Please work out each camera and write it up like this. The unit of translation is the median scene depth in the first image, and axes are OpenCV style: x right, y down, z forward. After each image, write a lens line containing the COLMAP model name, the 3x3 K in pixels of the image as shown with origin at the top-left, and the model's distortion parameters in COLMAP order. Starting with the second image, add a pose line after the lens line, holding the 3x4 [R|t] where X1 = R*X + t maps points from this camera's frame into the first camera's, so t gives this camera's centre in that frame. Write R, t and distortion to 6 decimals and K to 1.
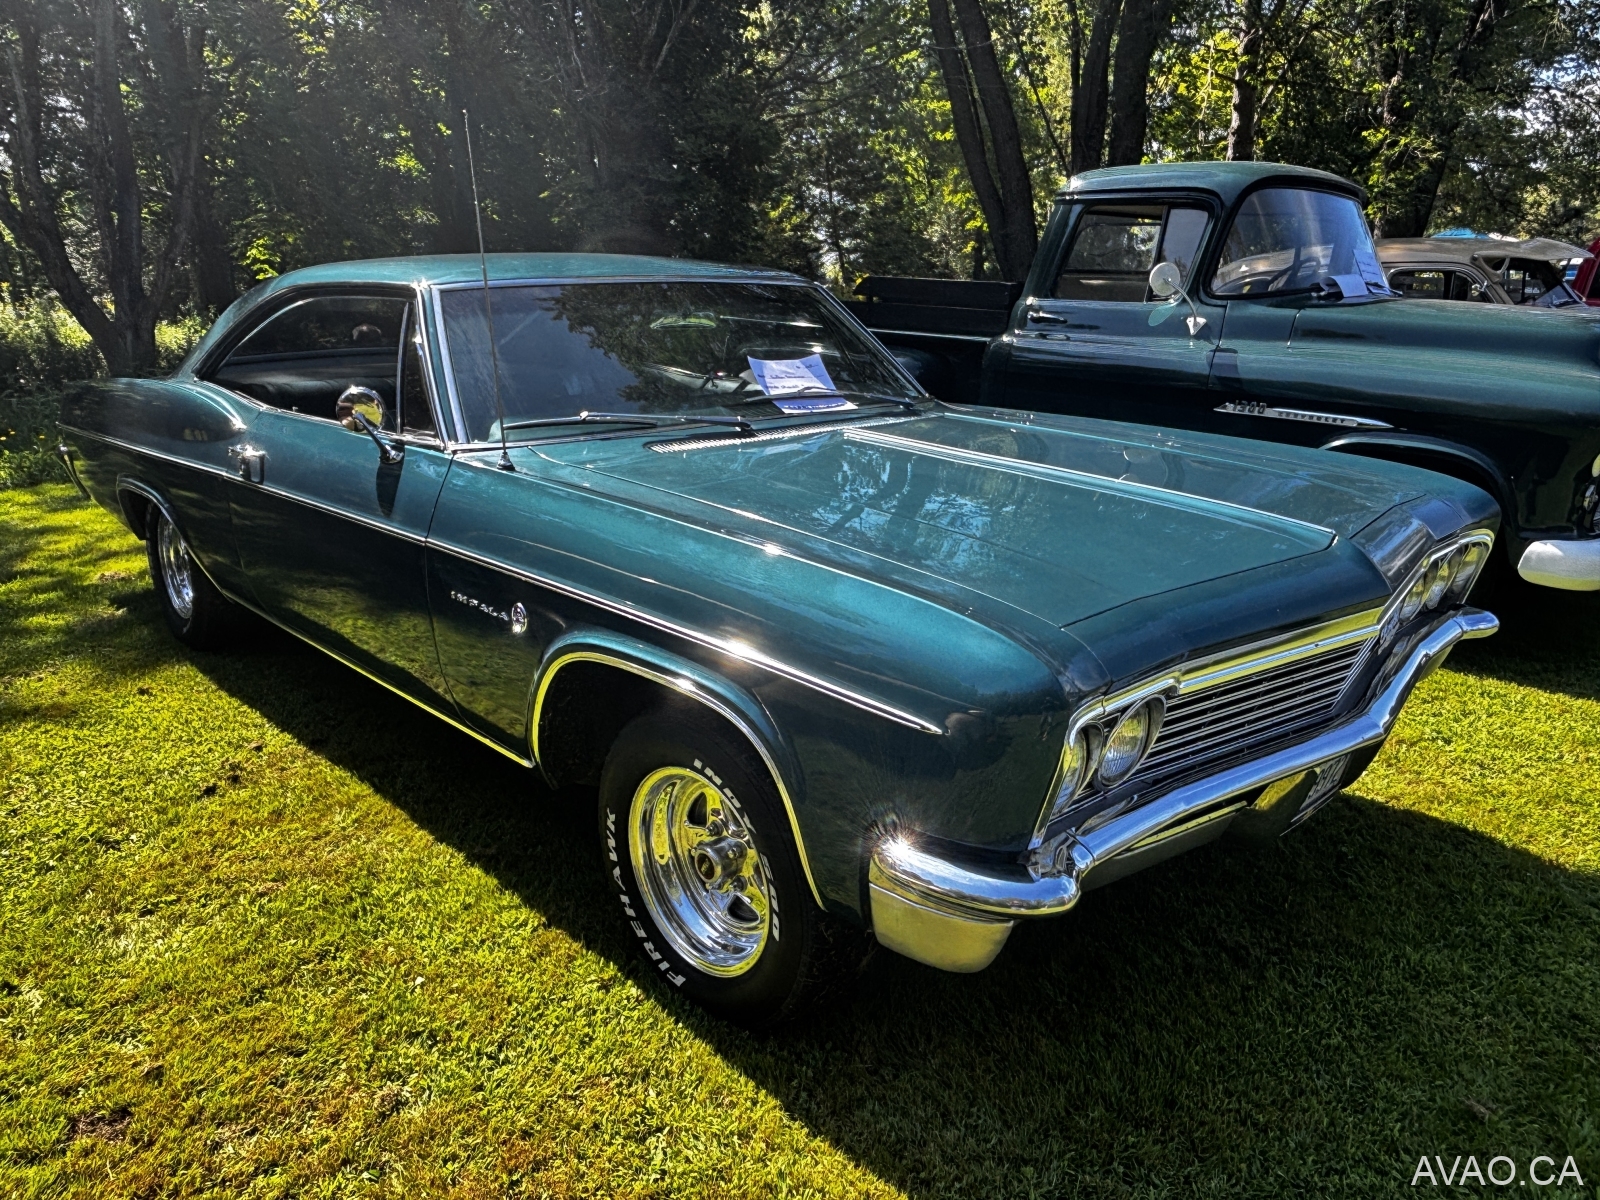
lens RADIAL K [[1124.8, 0, 795.2], [0, 1124.8, 601.5], [0, 0, 1]] dist [-0.007322, 0.001448]
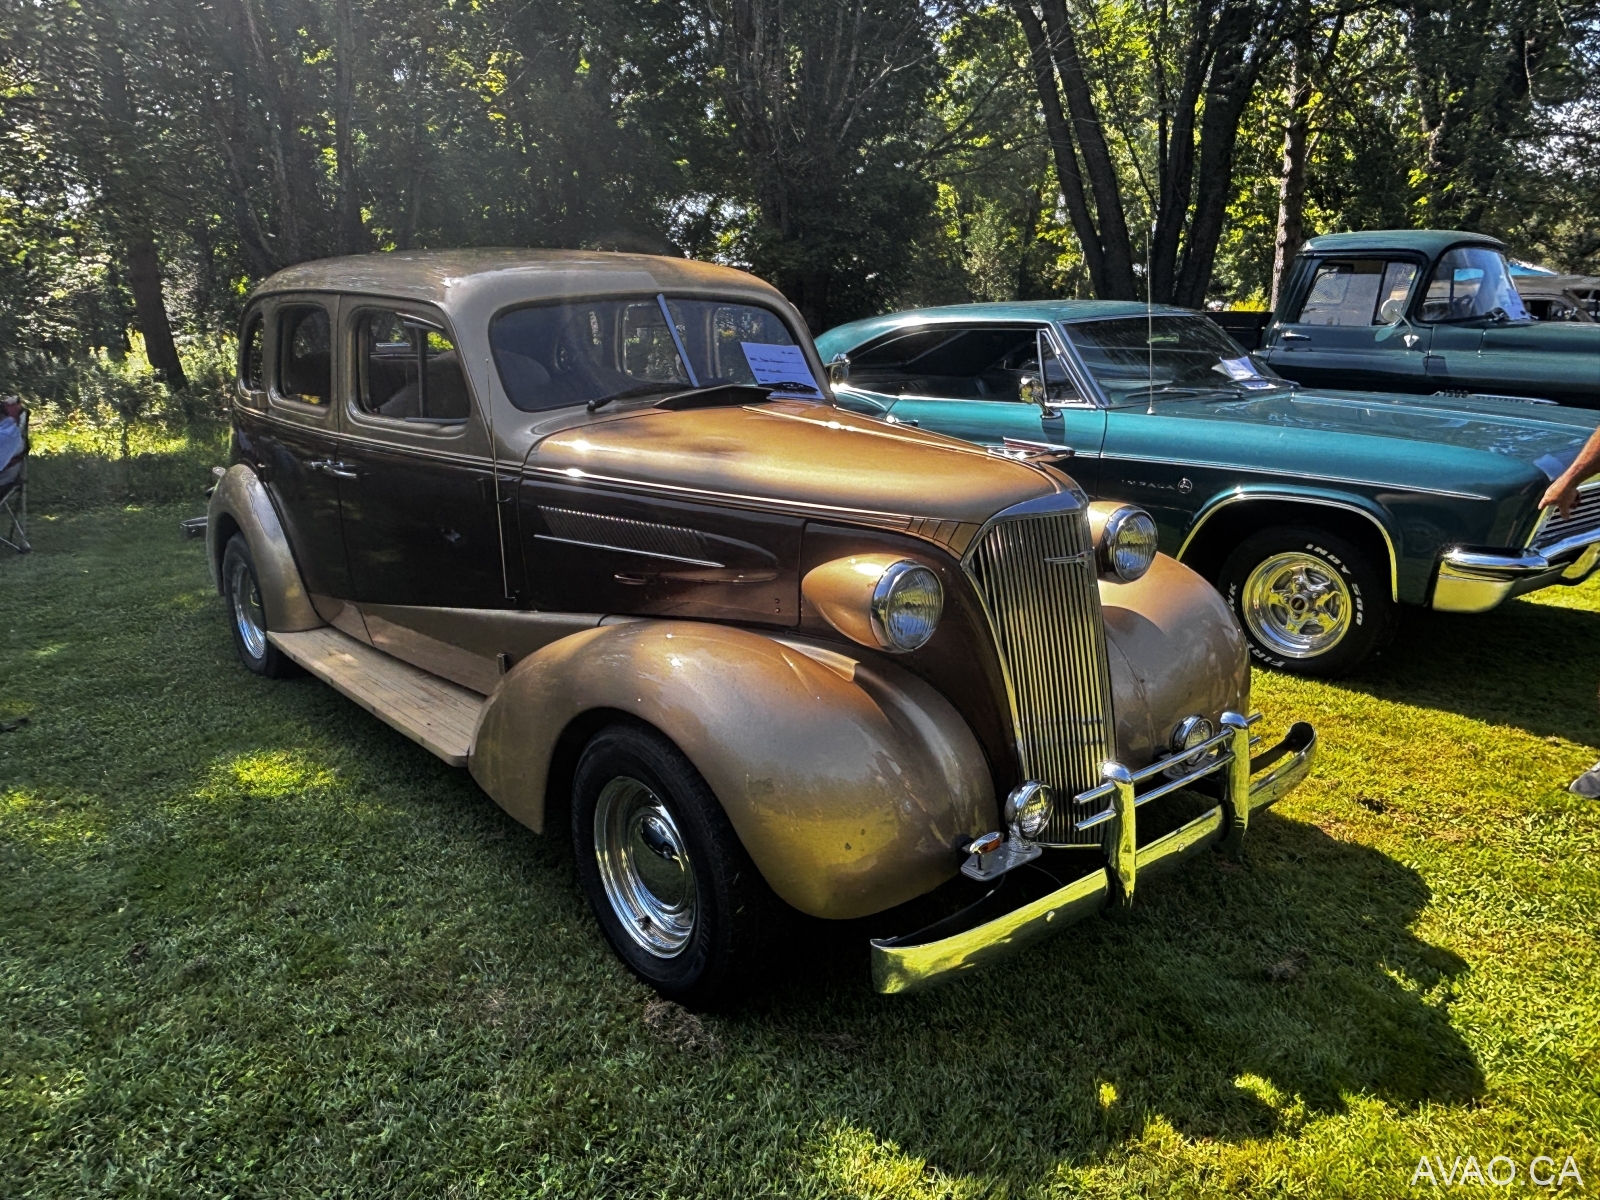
lens RADIAL K [[1124.8, 0, 808.1], [0, 1124.8, 605.4], [0, 0, 1]] dist [-0.007322, 0.001448]
pose [[0.999913, -0.012632, 0.003851, -0.445508], [0.012715, 0.999669, -0.022356, 0.125549], [-0.003568, 0.022403, 0.999743, -0.466544]]
